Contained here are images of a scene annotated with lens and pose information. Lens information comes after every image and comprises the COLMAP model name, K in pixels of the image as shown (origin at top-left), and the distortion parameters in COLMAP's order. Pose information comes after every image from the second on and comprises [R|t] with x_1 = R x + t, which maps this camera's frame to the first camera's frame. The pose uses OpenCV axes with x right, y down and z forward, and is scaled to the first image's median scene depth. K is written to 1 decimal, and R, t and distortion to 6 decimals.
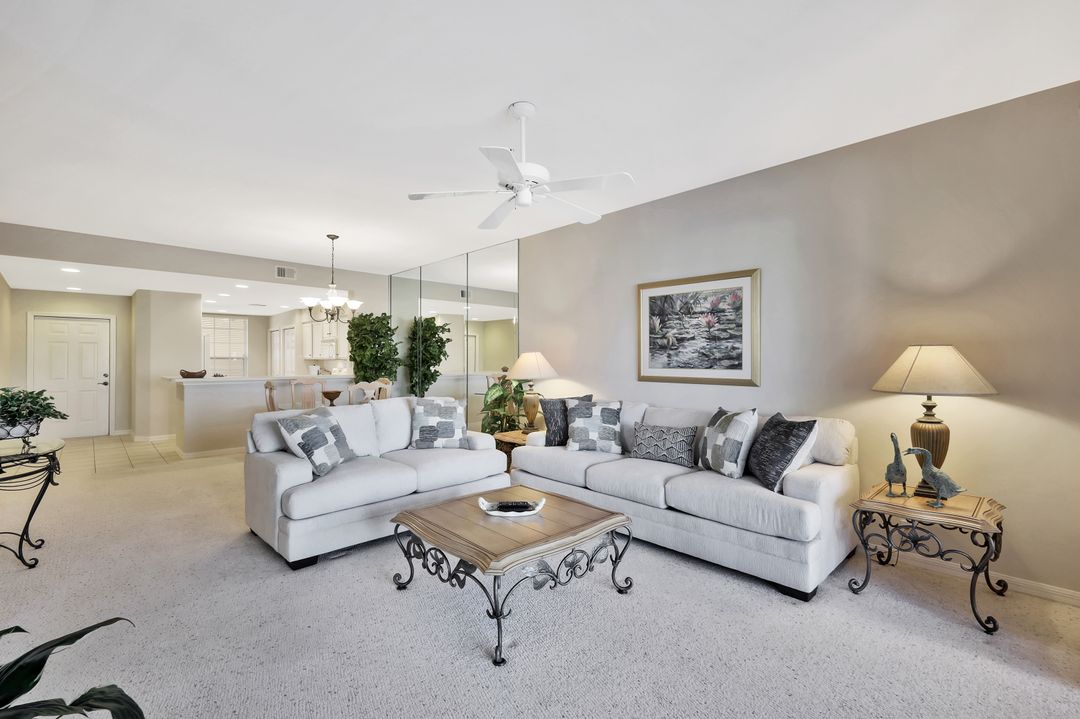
lens RADIAL K [[472.4, 0, 551.7], [0, 472.4, 361.8], [0, 0, 1]] dist [-0.002126, 0.002165]
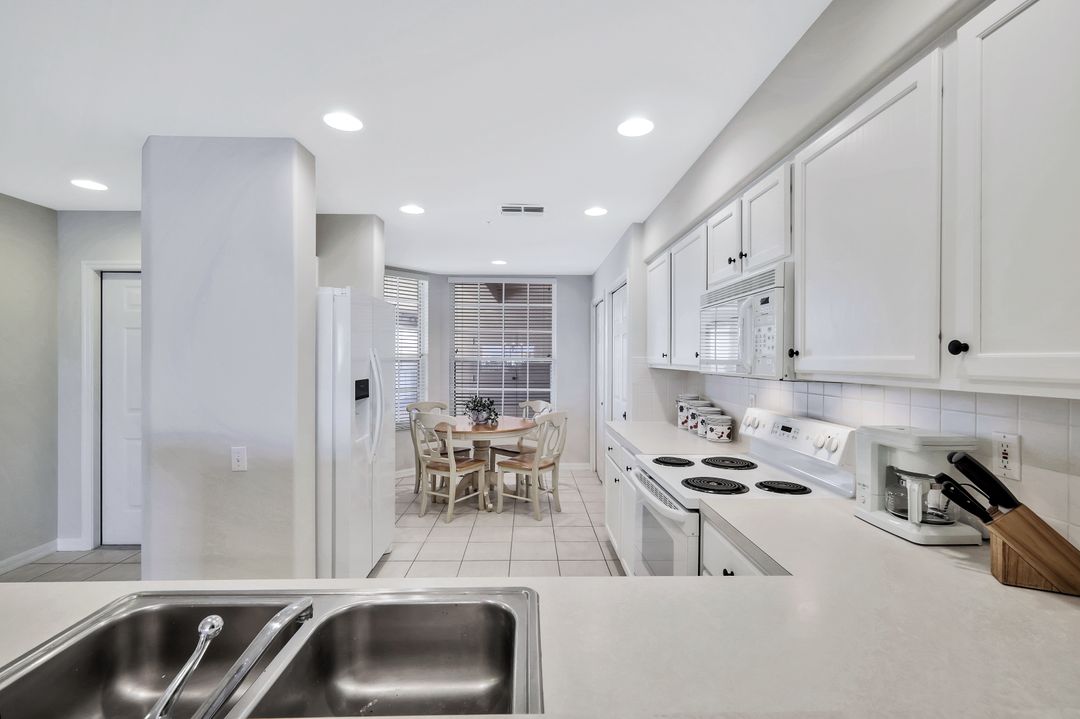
lens RADIAL K [[472.4, 0, 545.8], [0, 472.4, 359.8], [0, 0, 1]] dist [-0.002126, 0.002165]
pose [[0.742811, 0.005114, -0.669482, -0.452603], [-0.004637, 0.999986, 0.002494, -0.014069], [0.669485, 0.001252, 0.742824, 0.897307]]
